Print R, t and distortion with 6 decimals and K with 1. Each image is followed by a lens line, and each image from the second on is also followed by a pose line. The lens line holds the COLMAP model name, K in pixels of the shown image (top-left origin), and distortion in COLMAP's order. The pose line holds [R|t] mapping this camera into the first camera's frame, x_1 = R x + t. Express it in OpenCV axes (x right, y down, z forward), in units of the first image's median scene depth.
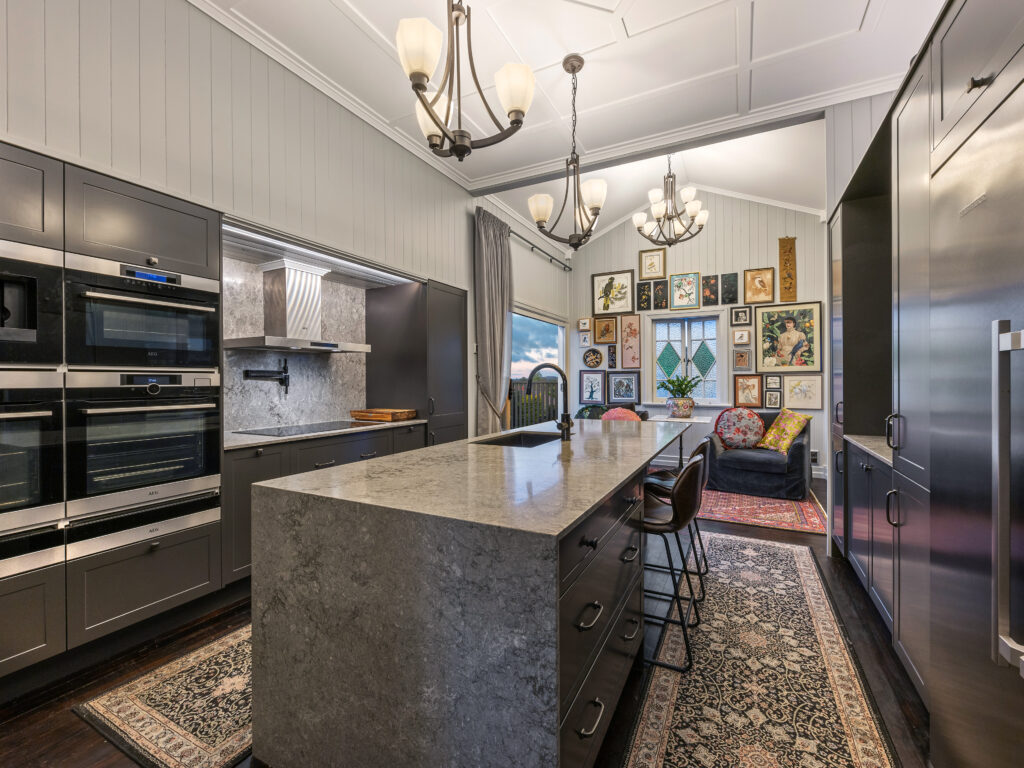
lens RADIAL K [[447.3, 0, 515.7], [0, 447.3, 377.1], [0, 0, 1]] dist [0.001713, 0.000024]
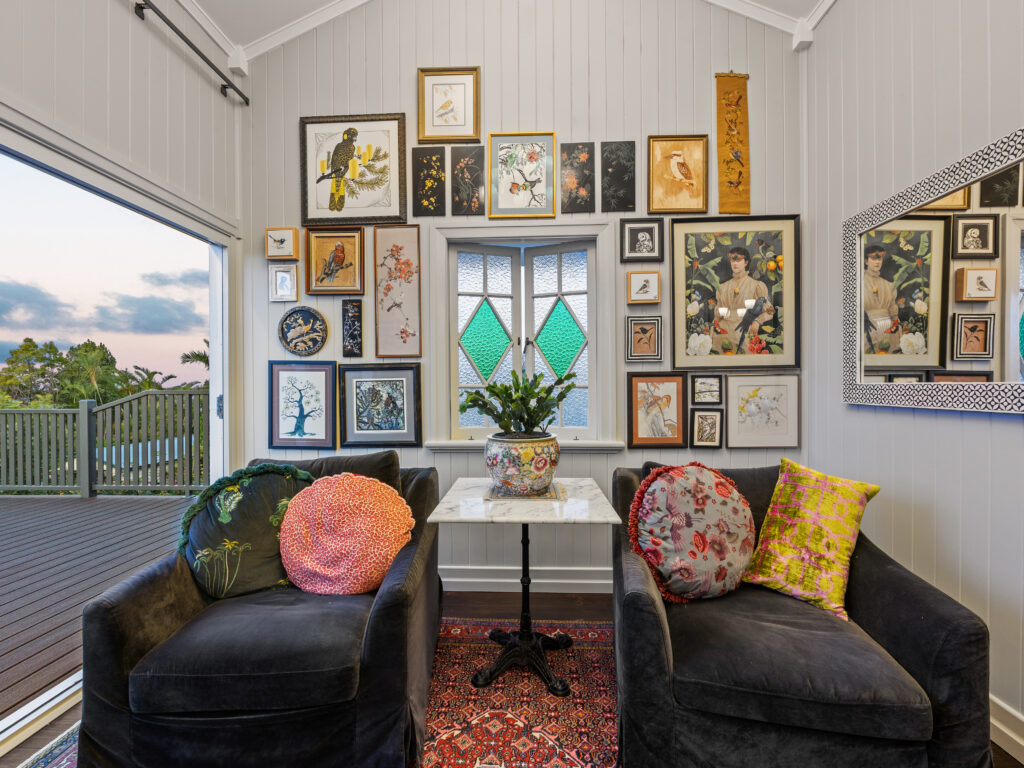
lens RADIAL K [[447.3, 0, 505.7], [0, 447.3, 388.8], [0, 0, 1]] dist [0.001713, 0.000024]
pose [[0.919925, -0.004298, 0.392070, 0.202226], [0.000835, 0.999959, 0.009002, 0.005716], [-0.392093, -0.007953, 0.919891, 0.633005]]
